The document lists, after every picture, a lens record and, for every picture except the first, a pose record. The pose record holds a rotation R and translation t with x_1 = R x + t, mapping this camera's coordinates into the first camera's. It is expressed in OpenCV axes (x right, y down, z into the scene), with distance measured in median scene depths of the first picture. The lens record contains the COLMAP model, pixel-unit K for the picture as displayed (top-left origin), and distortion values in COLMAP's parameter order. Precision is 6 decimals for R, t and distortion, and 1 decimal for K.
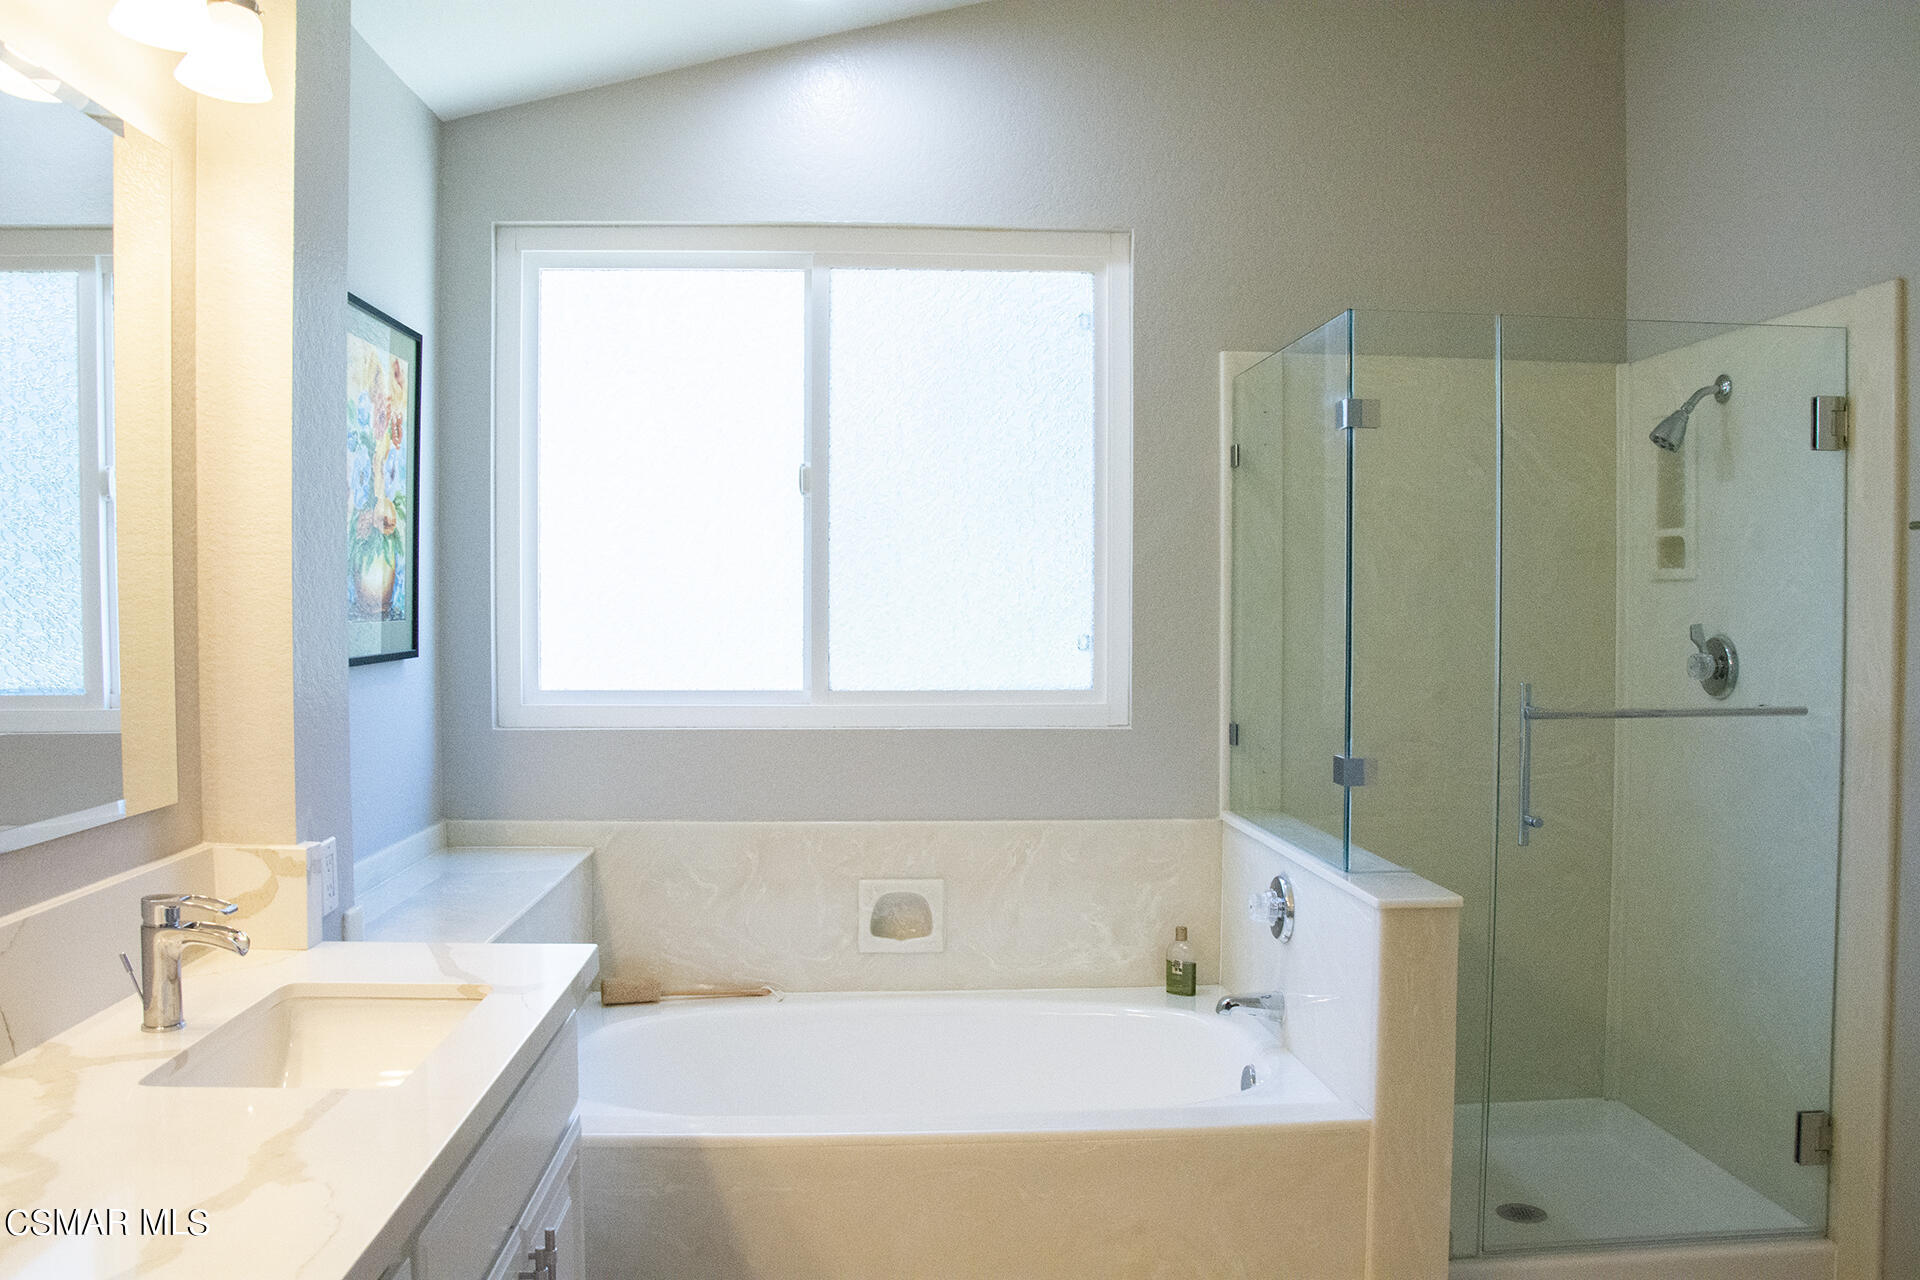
lens RADIAL K [[1518.9, 0, 940.0], [0, 1518.9, 641.3], [0, 0, 1]] dist [-0.143359, 0.094803]
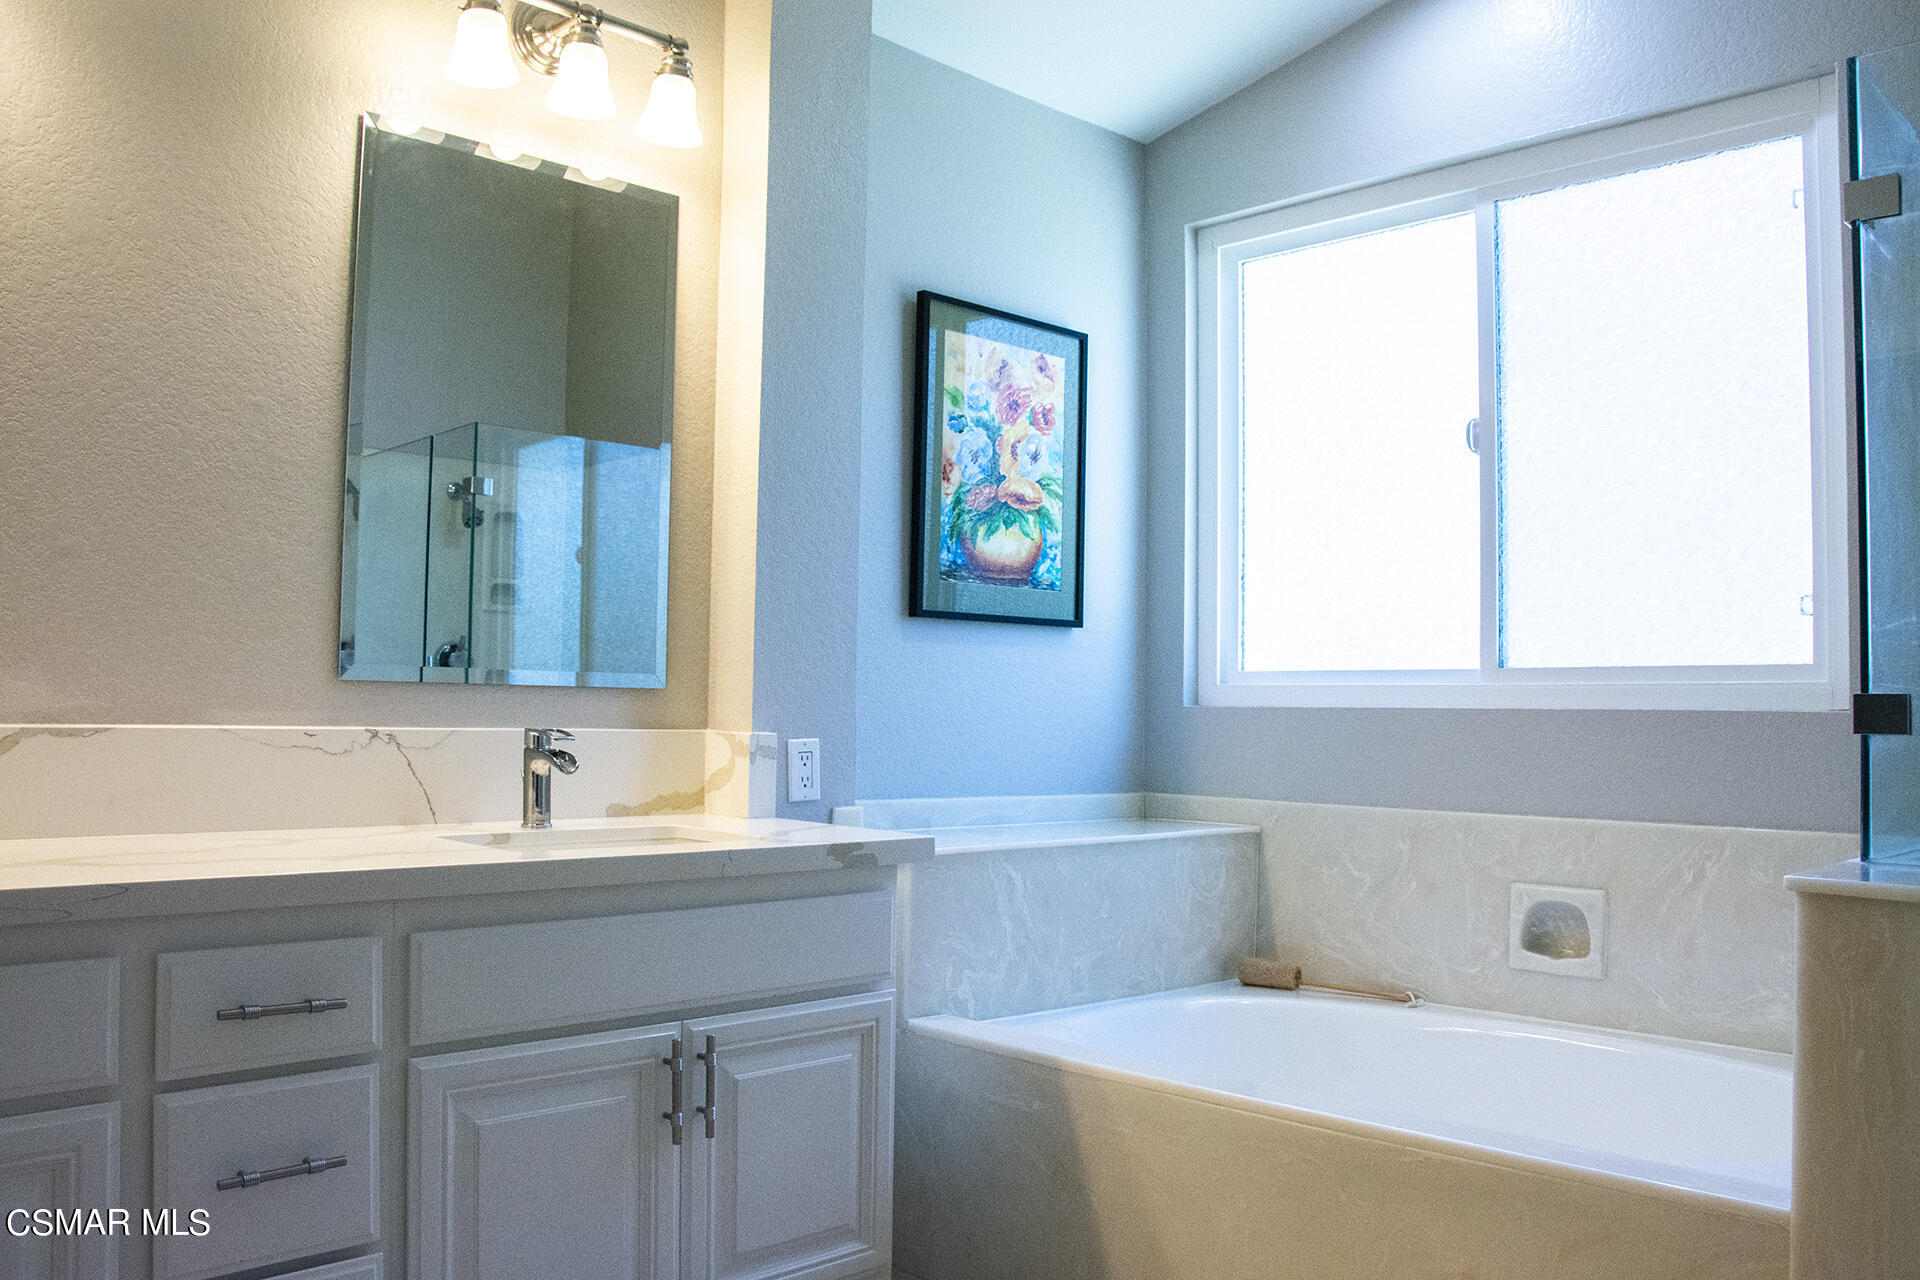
lens RADIAL K [[1518.9, 0, 948.0], [0, 1518.9, 643.8], [0, 0, 1]] dist [-0.143359, 0.094803]
pose [[0.659263, -0.021155, -0.751615, 0.378379], [-0.035481, 0.997615, -0.059200, 0.083244], [0.751075, 0.065696, 0.656940, 0.188932]]
